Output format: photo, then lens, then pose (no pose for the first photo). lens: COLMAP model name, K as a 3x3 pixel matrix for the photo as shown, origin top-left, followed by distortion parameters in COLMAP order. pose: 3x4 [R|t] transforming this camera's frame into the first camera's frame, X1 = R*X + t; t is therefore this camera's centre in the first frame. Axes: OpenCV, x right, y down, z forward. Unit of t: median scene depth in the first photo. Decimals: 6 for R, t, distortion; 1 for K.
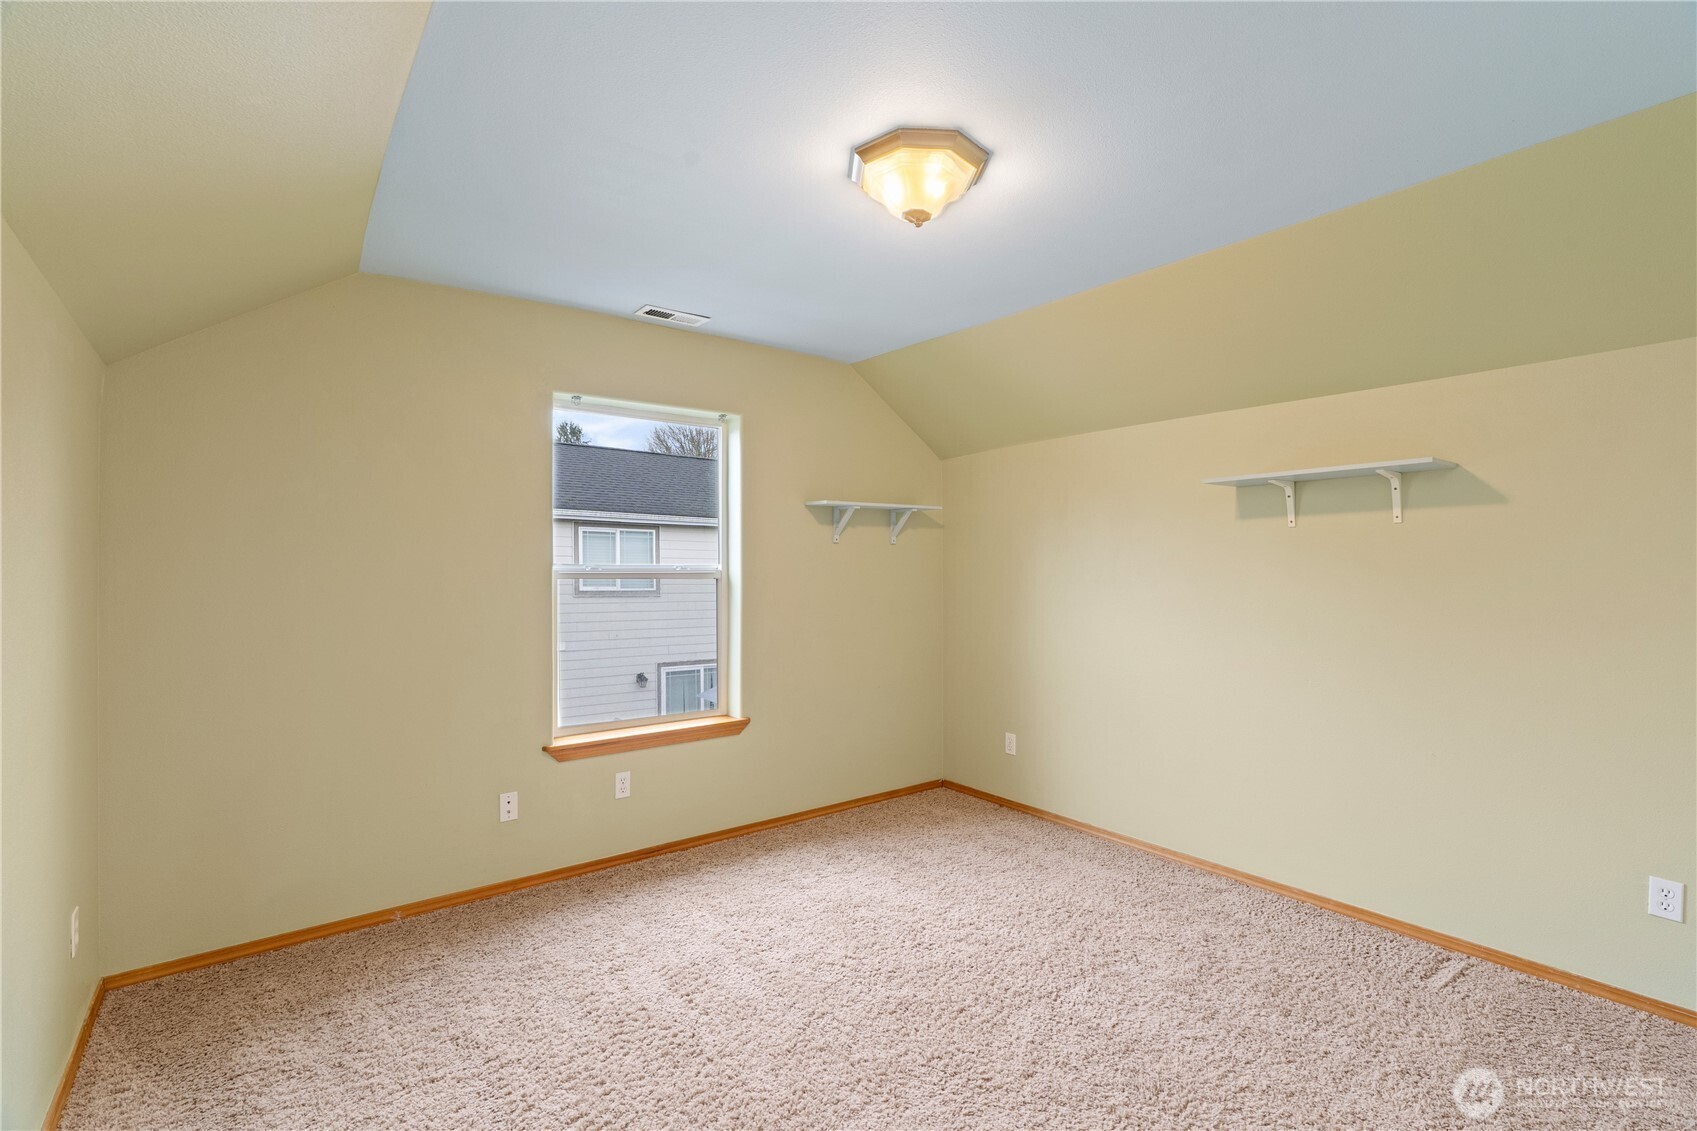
lens RADIAL K [[770.8, 0, 848.5], [0, 770.8, 565.5], [0, 0, 1]] dist [-0.002177, 0.001496]
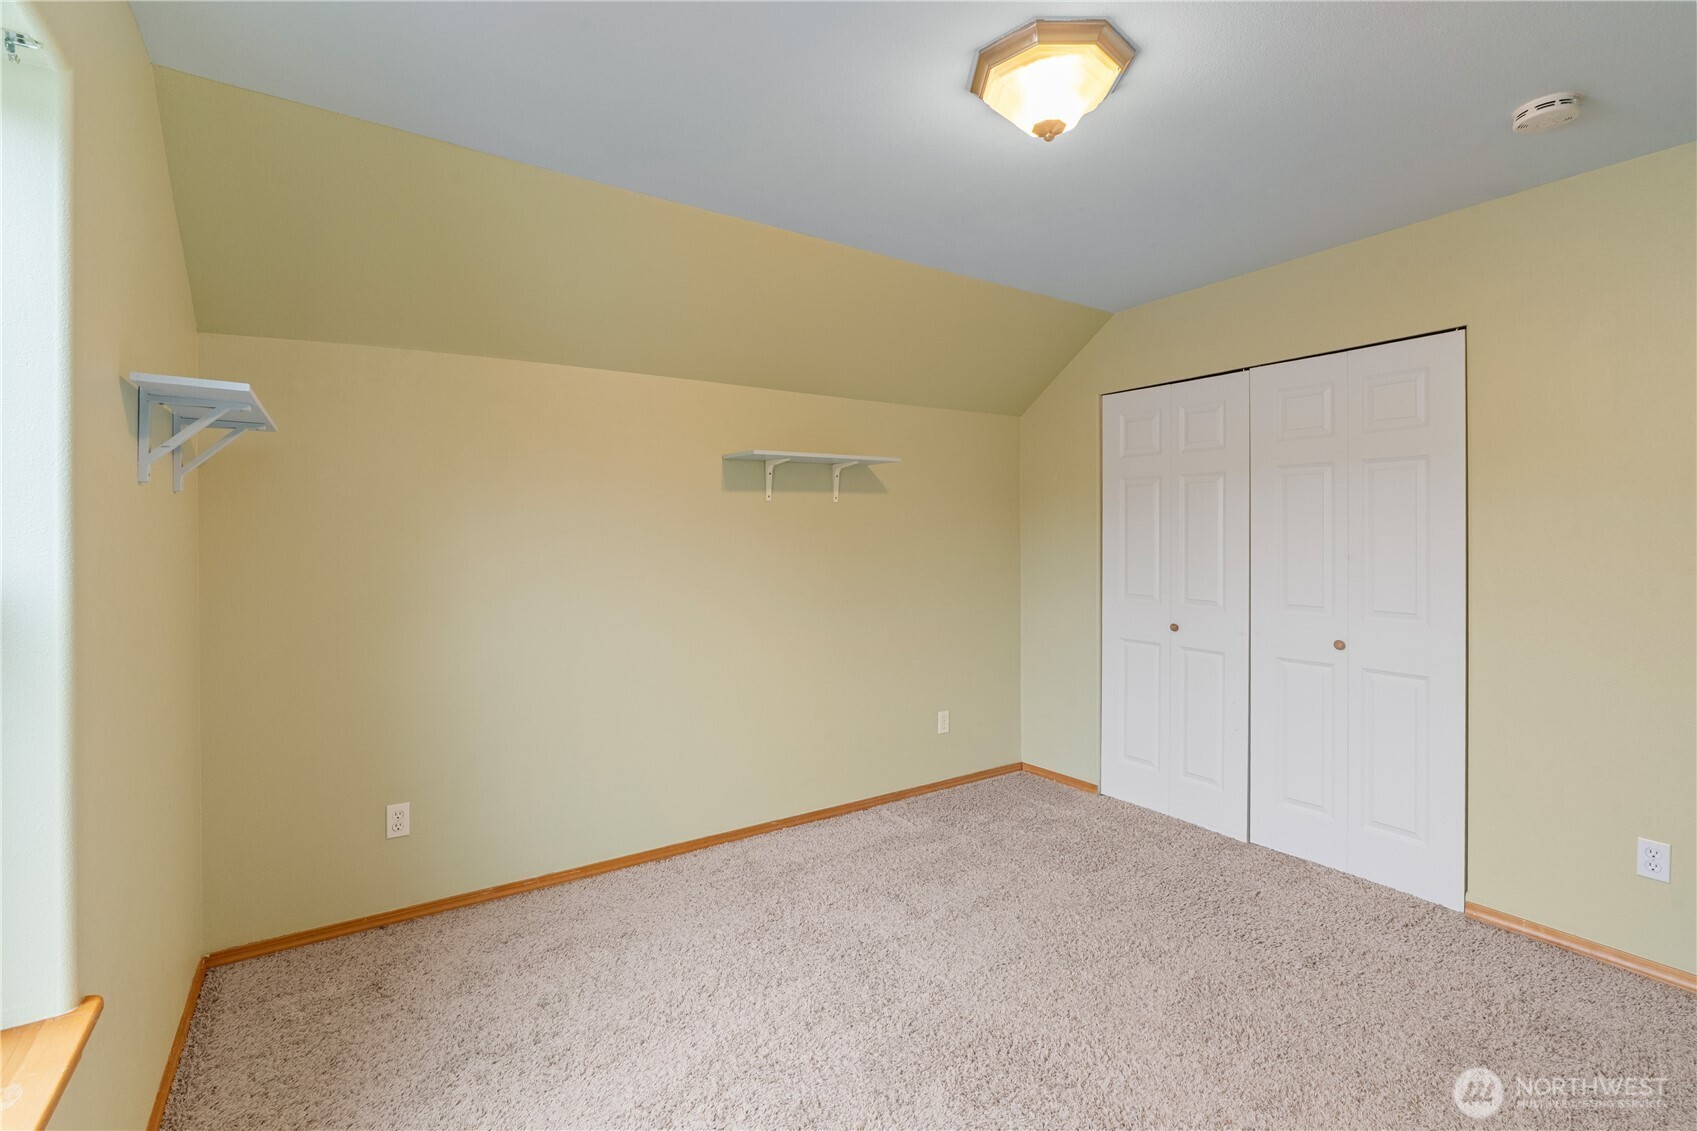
lens RADIAL K [[779.0, 0, 847.2], [0, 779.0, 545.6], [0, 0, 1]] dist [0.000398, 0.000651]
pose [[0.062266, -0.006816, 0.998036, -0.534841], [0.004971, 0.999966, 0.006519, 0.008089], [-0.998047, 0.004555, 0.062298, 0.798799]]
